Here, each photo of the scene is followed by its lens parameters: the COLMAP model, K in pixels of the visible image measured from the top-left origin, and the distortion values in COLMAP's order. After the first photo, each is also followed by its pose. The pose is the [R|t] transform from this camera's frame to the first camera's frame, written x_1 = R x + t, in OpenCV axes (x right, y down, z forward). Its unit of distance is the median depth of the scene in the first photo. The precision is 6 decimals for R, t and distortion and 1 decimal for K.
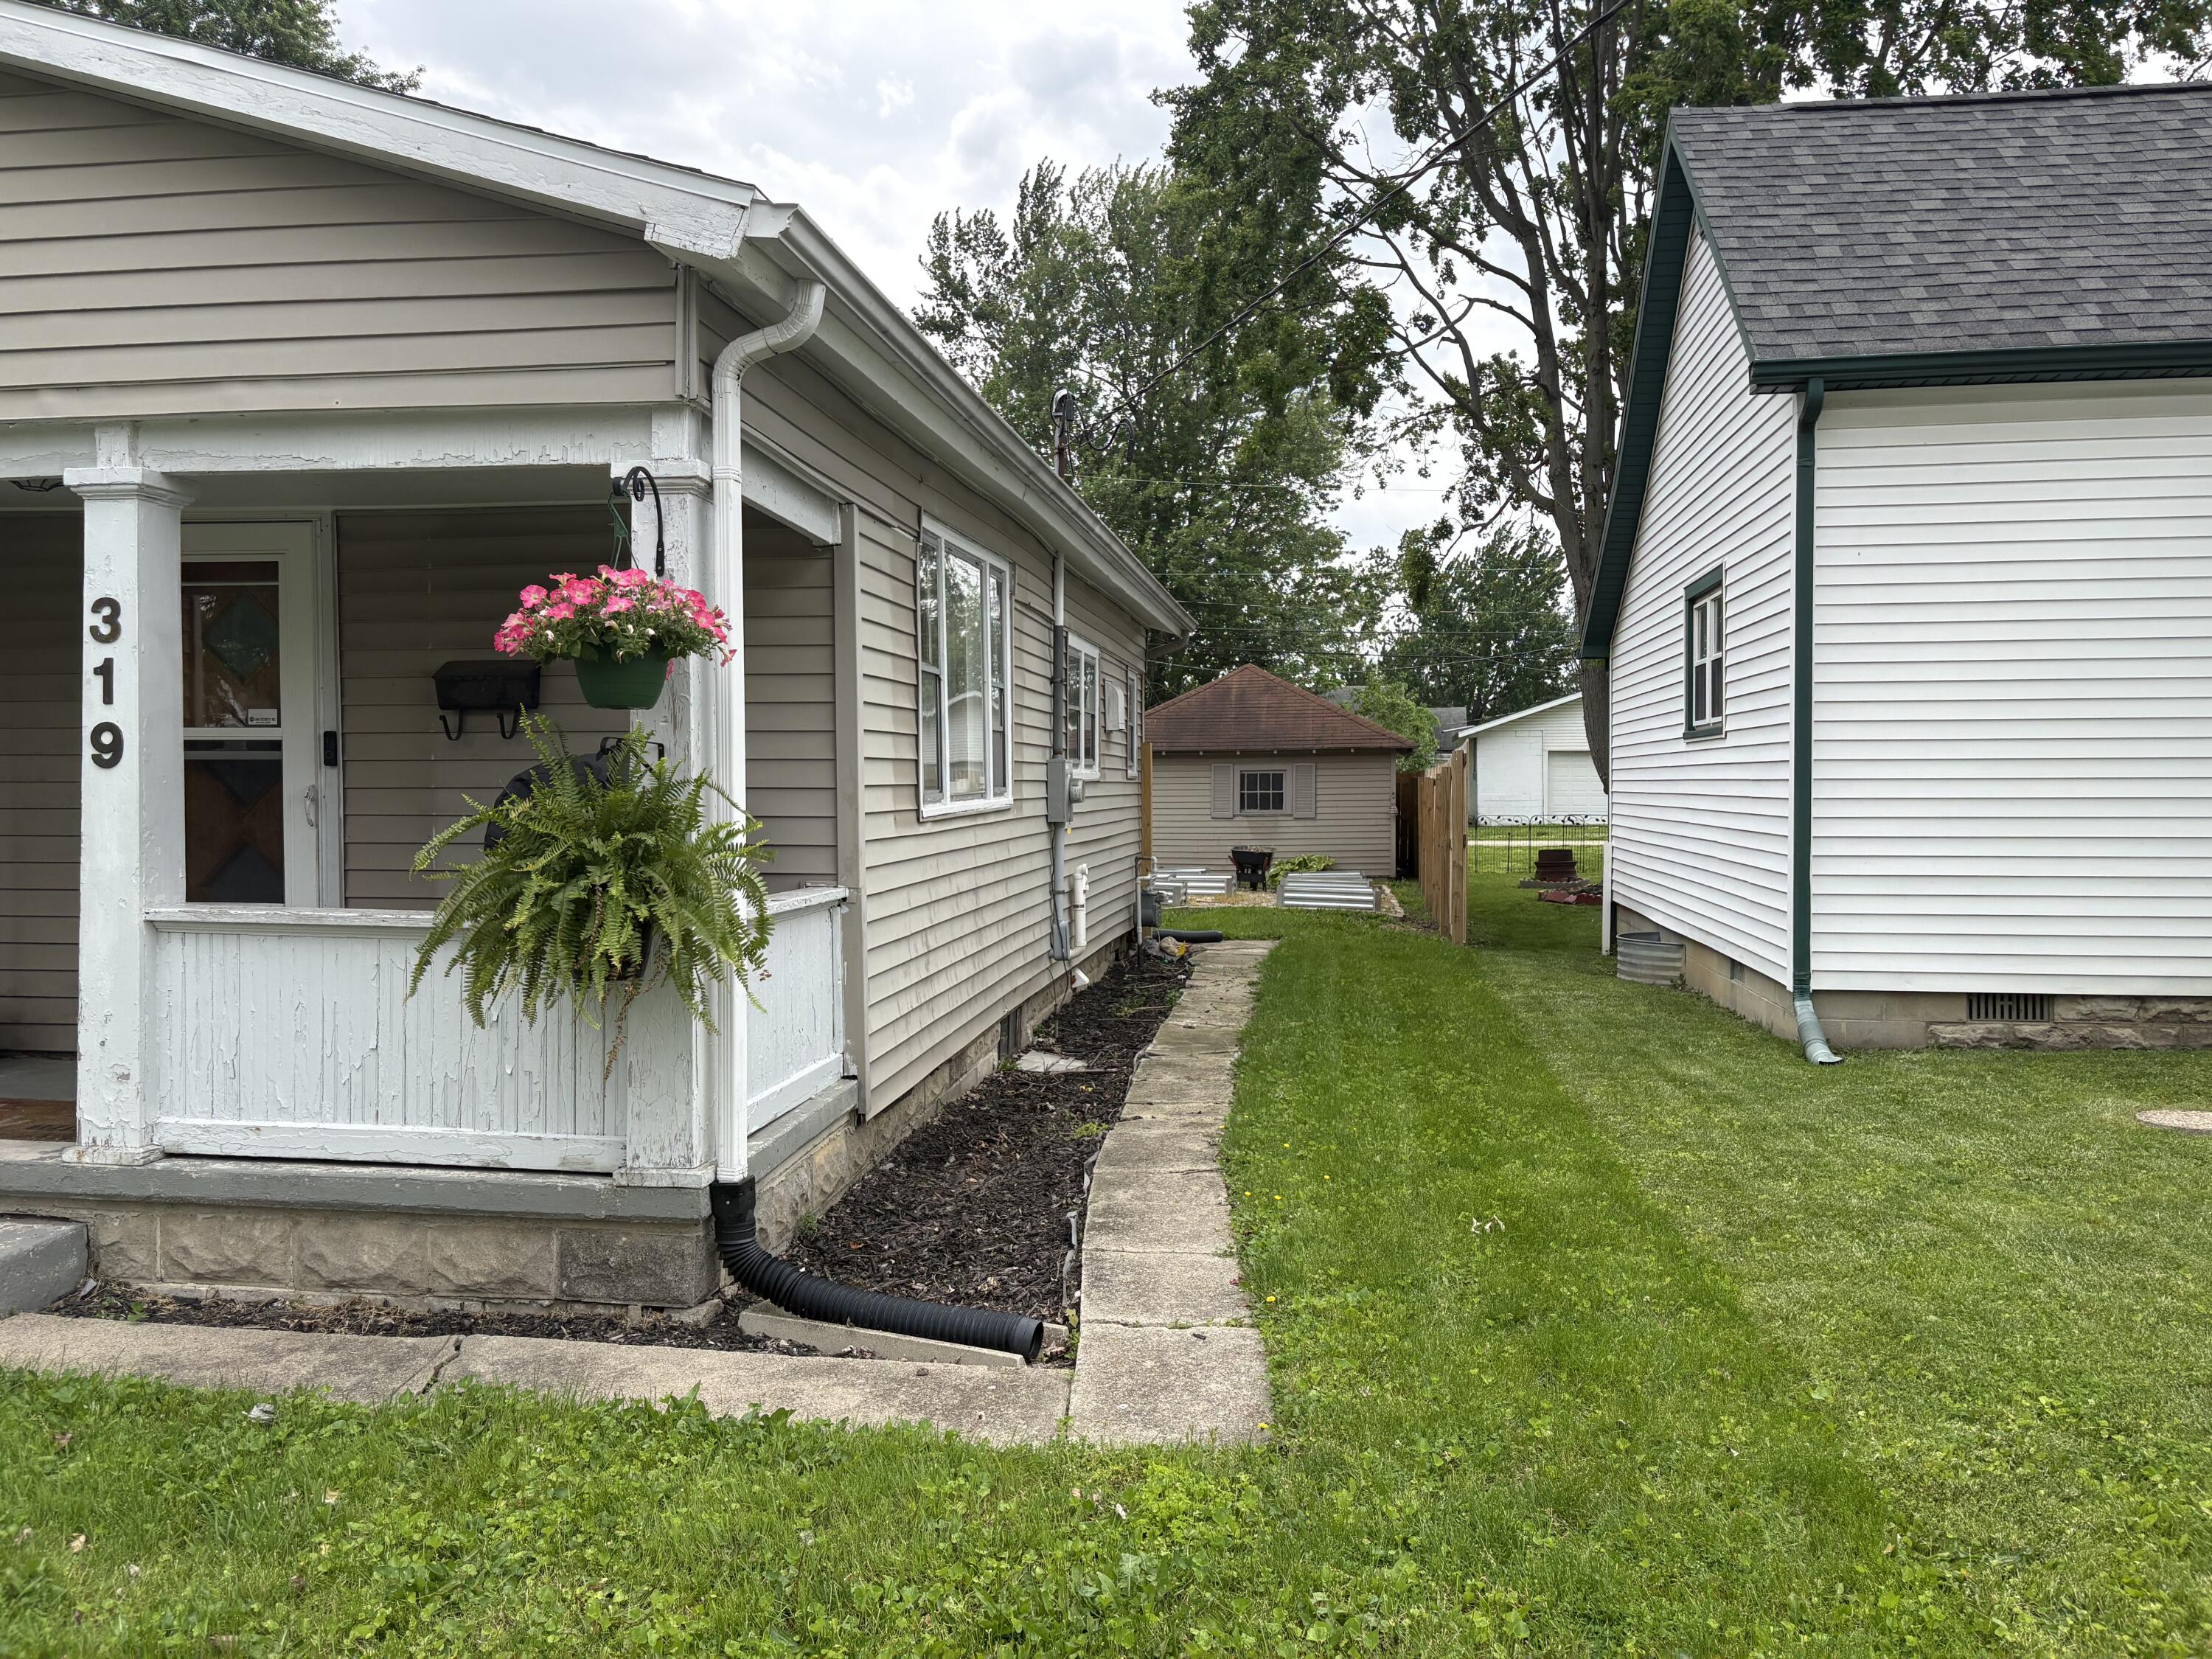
lens RADIAL K [[1688.4, 0, 1106.0], [0, 1688.4, 829.5], [0, 0, 1]] dist [0.017308, 0.005587]
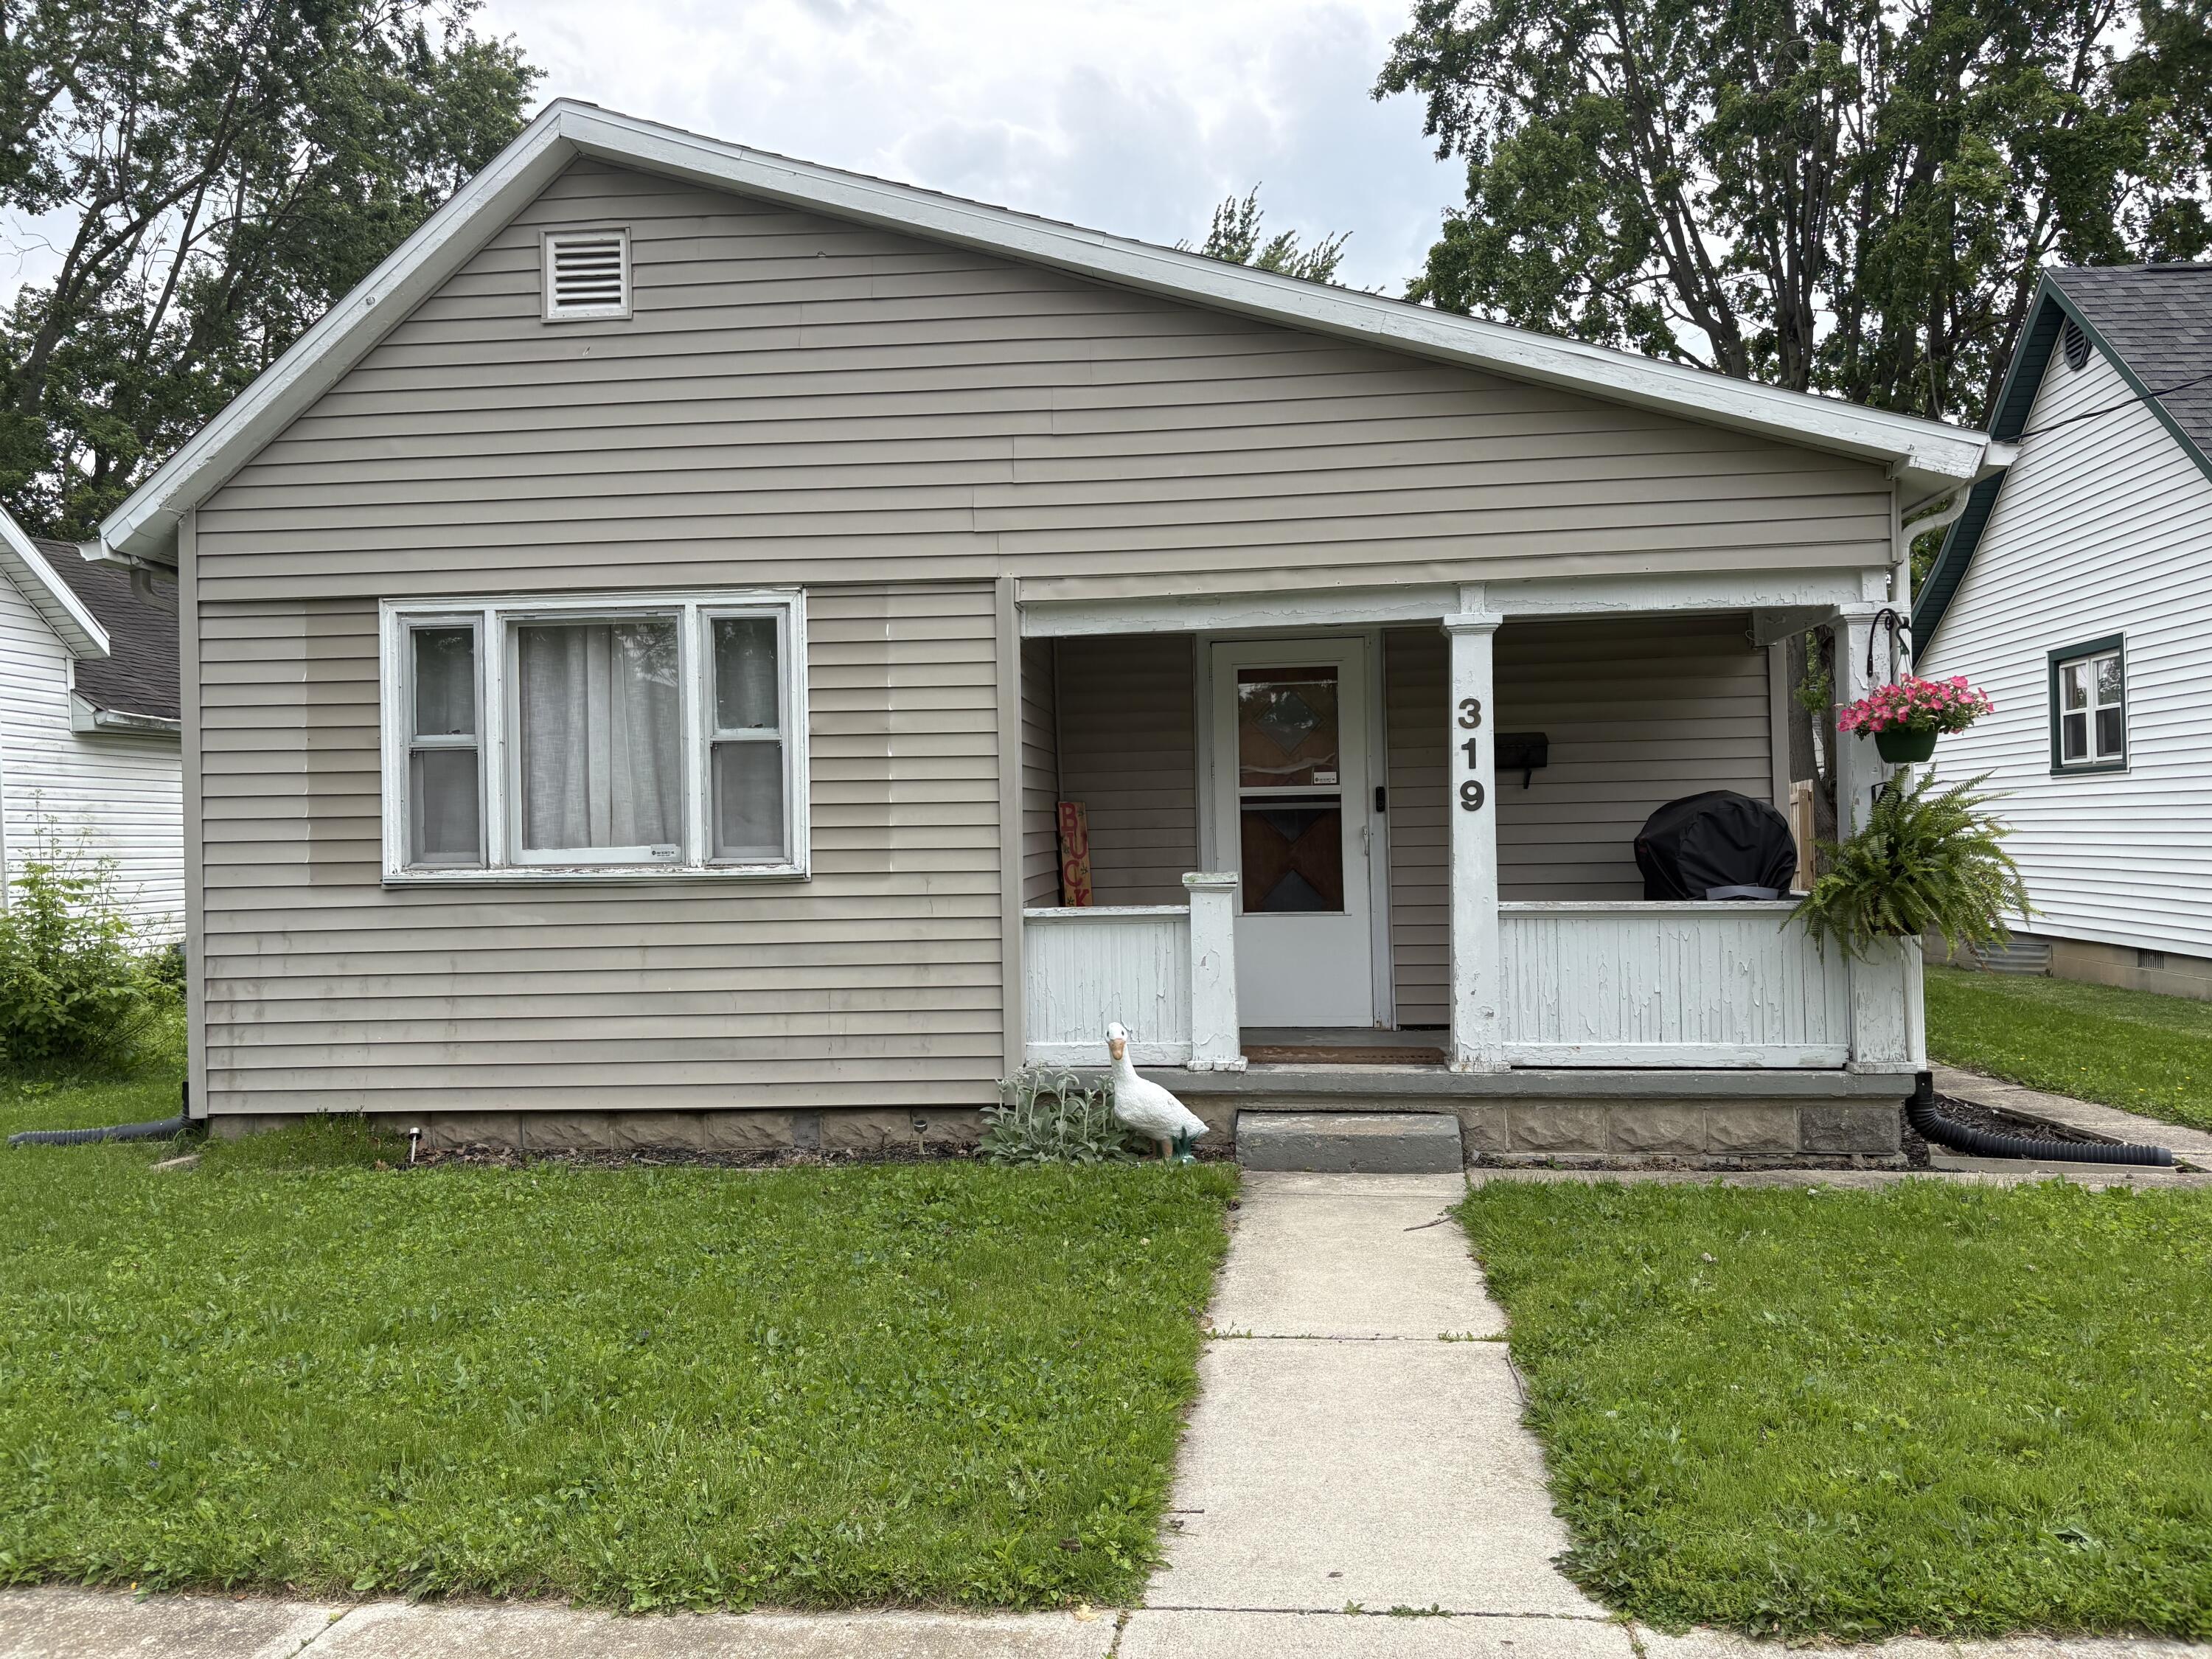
lens RADIAL K [[1680.5, 0, 1109.6], [0, 1680.5, 854.0], [0, 0, 1]] dist [0.050759, -0.060630]
pose [[0.998848, -0.023438, 0.041884, -0.968232], [0.024160, 0.999566, -0.016827, 0.019486], [-0.041472, 0.017819, 0.998981, -0.481013]]
